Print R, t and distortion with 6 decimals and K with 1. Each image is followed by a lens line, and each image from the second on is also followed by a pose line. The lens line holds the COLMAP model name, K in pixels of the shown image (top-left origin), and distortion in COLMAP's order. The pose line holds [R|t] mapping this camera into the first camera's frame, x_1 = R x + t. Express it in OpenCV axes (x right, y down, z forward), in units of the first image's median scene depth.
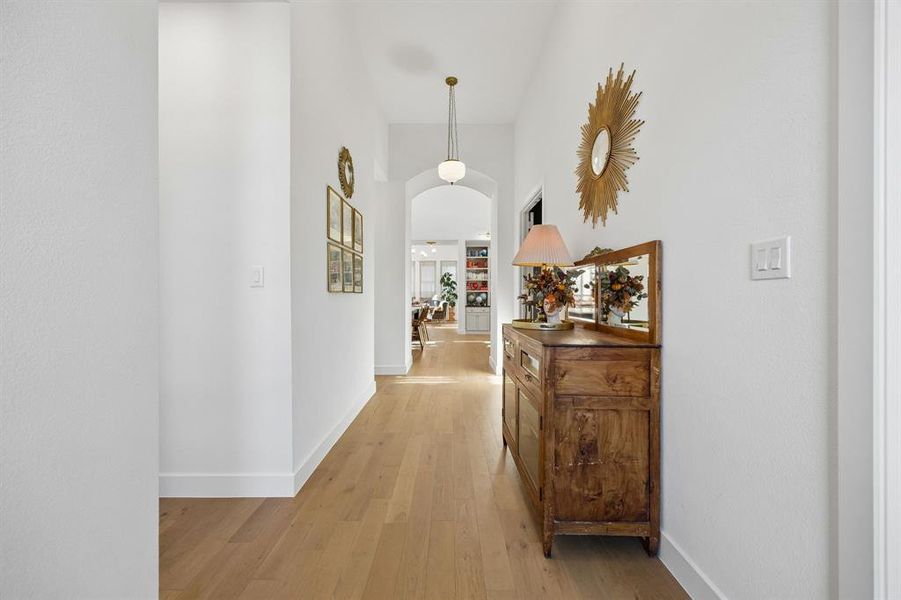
lens RADIAL K [[344.2, 0, 450.7], [0, 344.2, 296.2], [0, 0, 1]] dist [-0.002092, -0.000146]
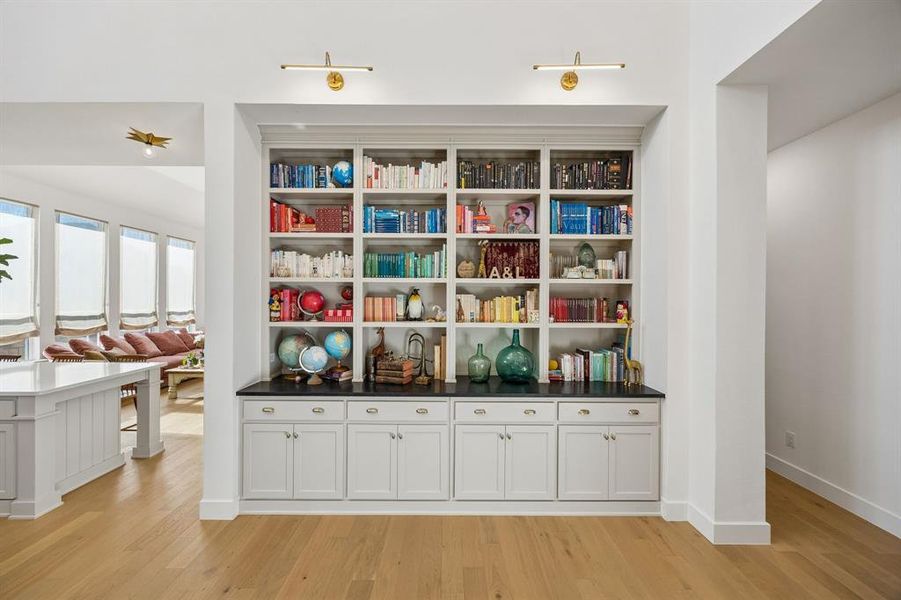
lens RADIAL K [[344.2, 0, 444.8], [0, 344.2, 302.6], [0, 0, 1]] dist [-0.002092, -0.000146]
pose [[0.999931, 0.005030, -0.010613, 0.176040], [-0.004985, 0.999978, 0.004282, -0.031881], [0.010634, -0.004229, 0.999935, 0.742807]]
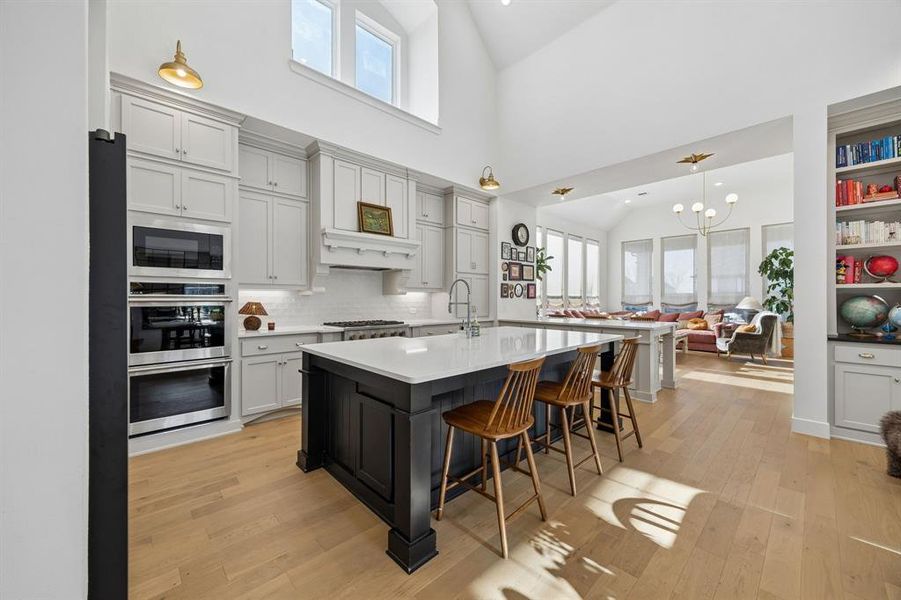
lens RADIAL K [[344.2, 0, 446.3], [0, 344.2, 299.8], [0, 0, 1]] dist [-0.002092, -0.000146]
pose [[0.676150, 0.002572, -0.736759, 0.036739], [0.000460, 0.999992, 0.003913, -0.004234], [0.736764, -0.002985, 0.676144, 0.554712]]
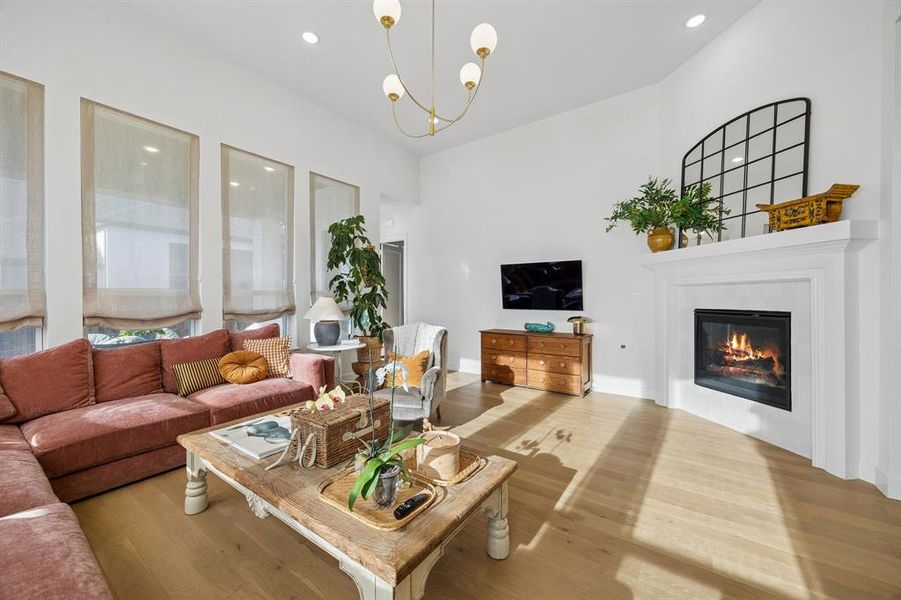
lens RADIAL K [[344.2, 0, 446.3], [0, 344.2, 299.0], [0, 0, 1]] dist [-0.002092, -0.000146]
pose [[0.583586, -0.006436, 0.812026, -0.277088], [0.006212, 0.999975, 0.003462, -0.005080], [-0.812028, 0.003024, 0.583611, 1.146619]]
